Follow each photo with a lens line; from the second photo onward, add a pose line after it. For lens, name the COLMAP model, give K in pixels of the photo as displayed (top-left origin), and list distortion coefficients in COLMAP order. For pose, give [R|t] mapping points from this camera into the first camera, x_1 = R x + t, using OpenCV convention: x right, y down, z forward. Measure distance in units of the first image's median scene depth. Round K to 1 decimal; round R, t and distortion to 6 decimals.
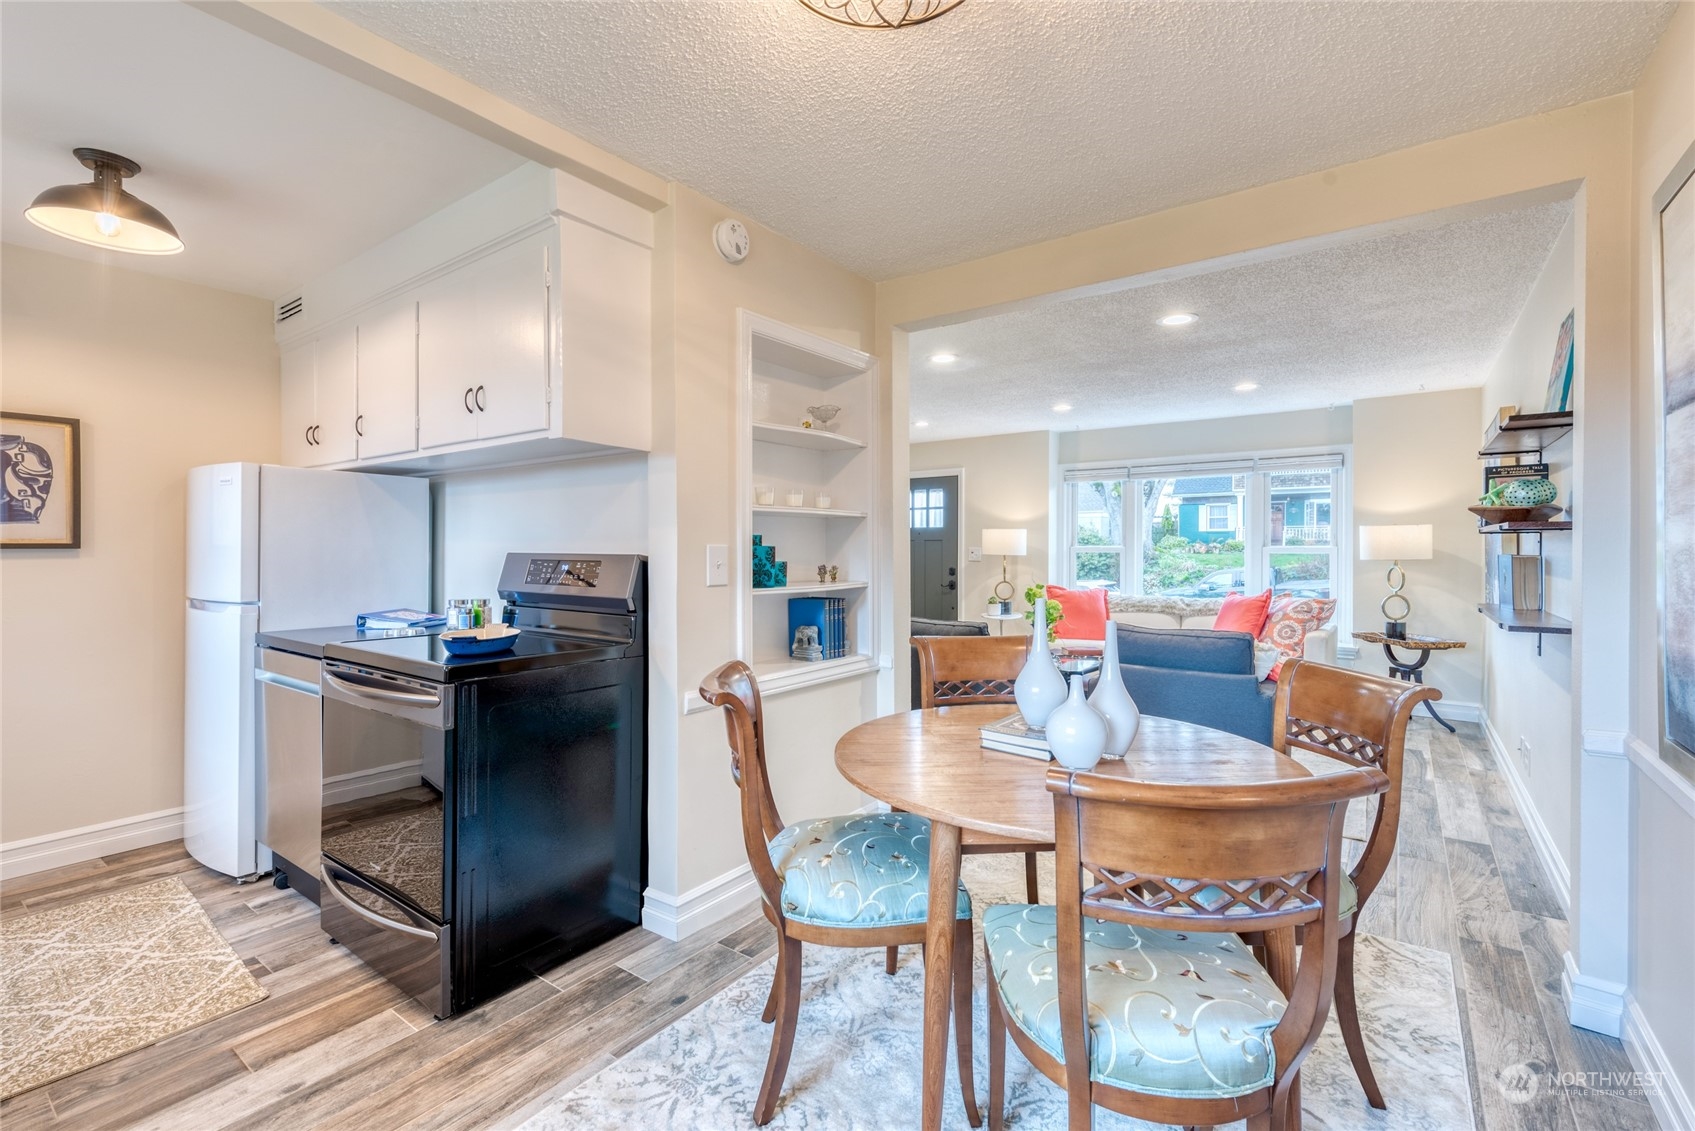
lens RADIAL K [[738.9, 0, 842.0], [0, 738.9, 551.2], [0, 0, 1]] dist [0.013658, -0.006193]
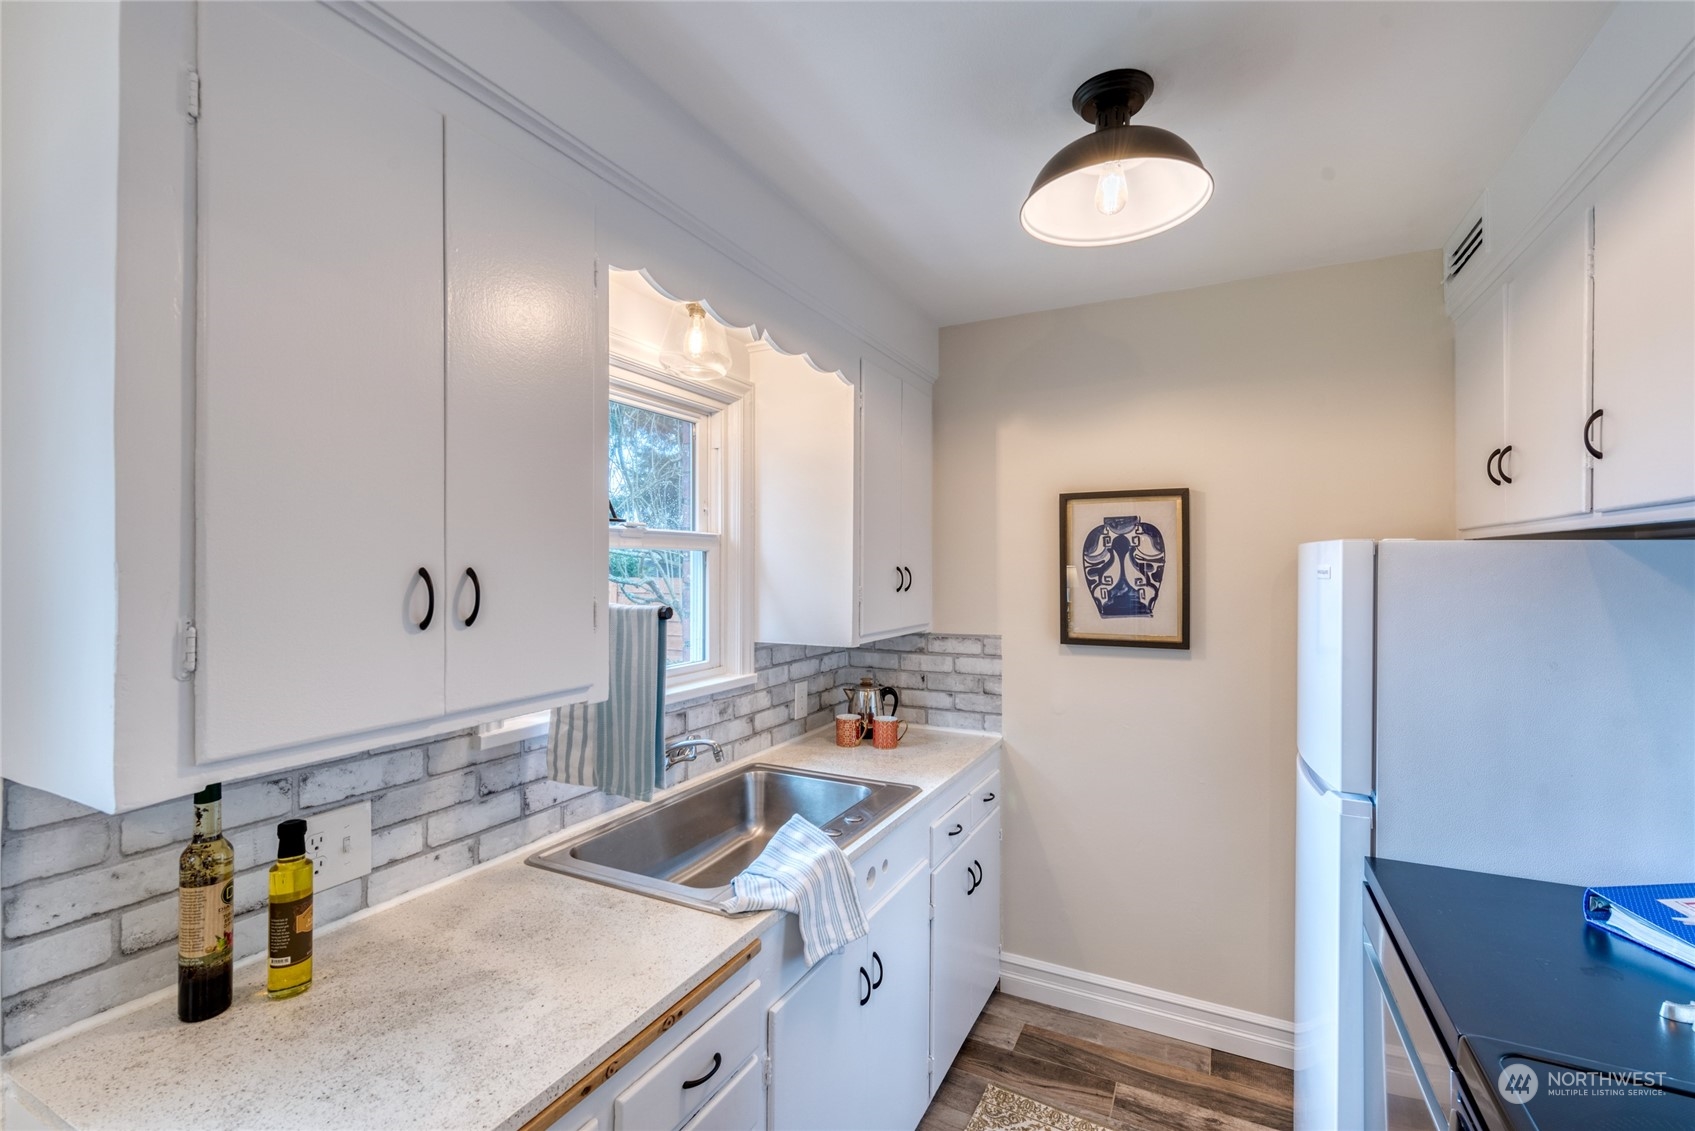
lens RADIAL K [[738.9, 0, 851.5], [0, 738.9, 562.1], [0, 0, 1]] dist [0.013658, -0.006193]
pose [[0.172982, -0.003941, -0.984917, -0.301457], [-0.006274, 0.999967, -0.005103, -0.090690], [0.984905, 0.007062, 0.172952, 0.502618]]
